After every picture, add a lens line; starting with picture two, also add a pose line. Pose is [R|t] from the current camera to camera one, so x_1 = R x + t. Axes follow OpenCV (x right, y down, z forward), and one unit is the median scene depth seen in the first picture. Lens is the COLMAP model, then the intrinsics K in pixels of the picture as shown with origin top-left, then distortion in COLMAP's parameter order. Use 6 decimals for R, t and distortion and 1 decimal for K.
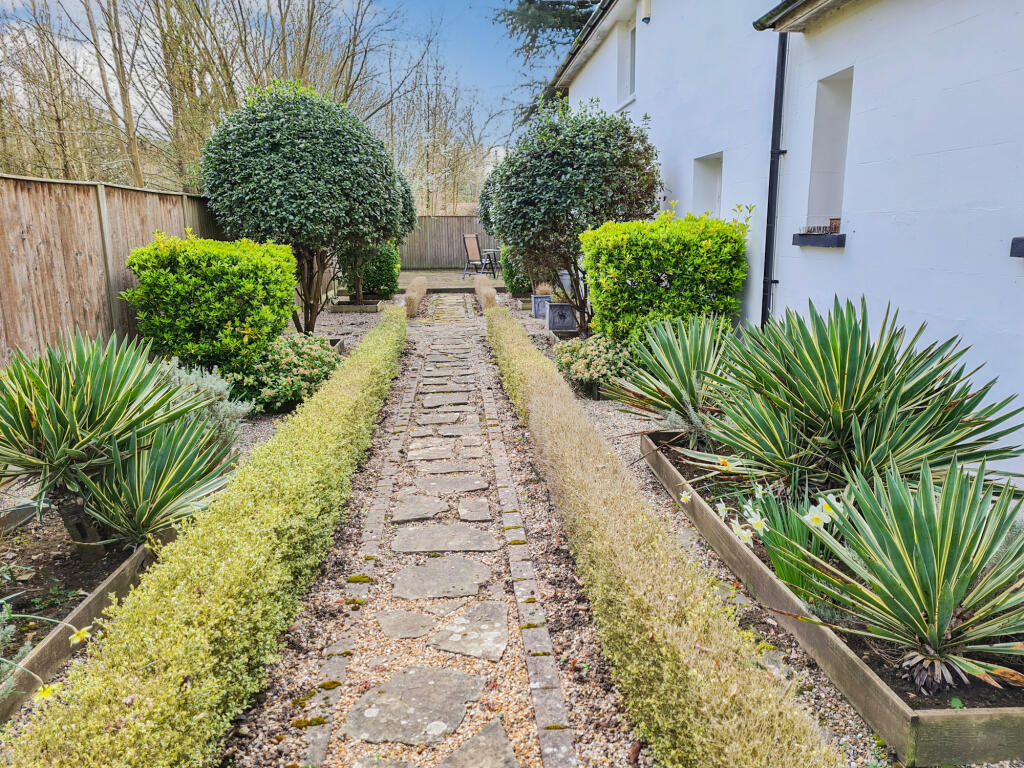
lens RADIAL K [[765.3, 0, 518.6], [0, 765.3, 386.6], [0, 0, 1]] dist [0.083093, -0.051982]
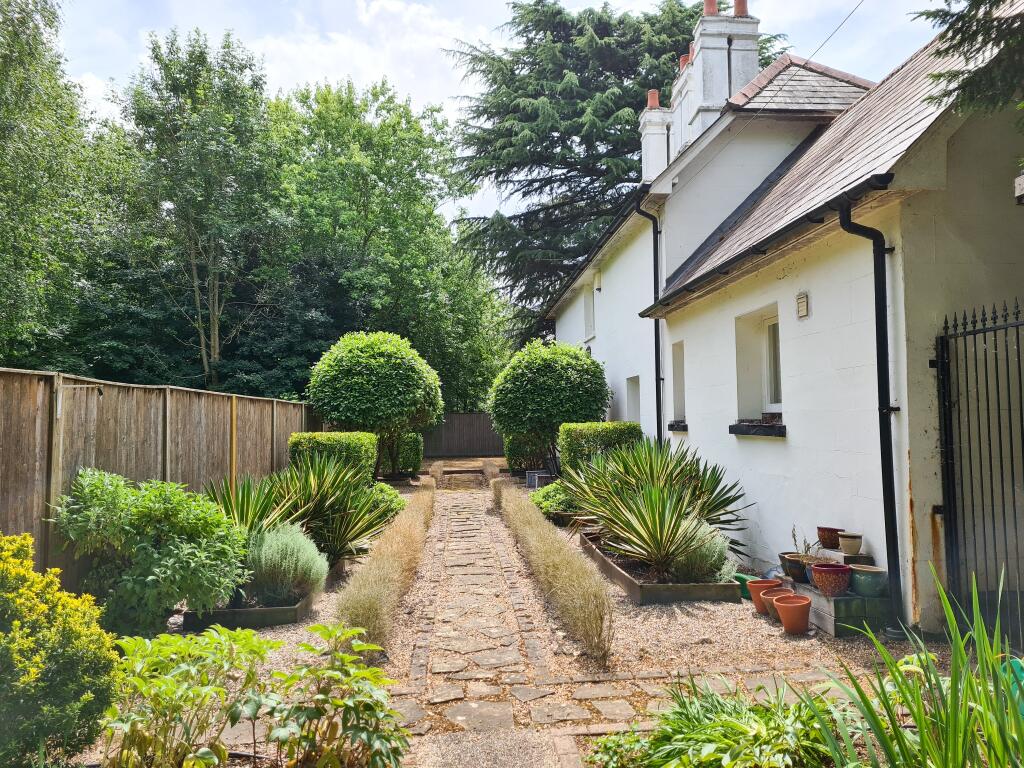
lens RADIAL K [[765.3, 0, 518.6], [0, 765.3, 386.6], [0, 0, 1]] dist [0.083093, -0.051982]
pose [[0.999945, -0.003886, -0.009762, 0.027089], [0.001384, 0.969722, -0.244209, 0.125756], [0.010415, 0.244182, 0.969674, -0.619035]]
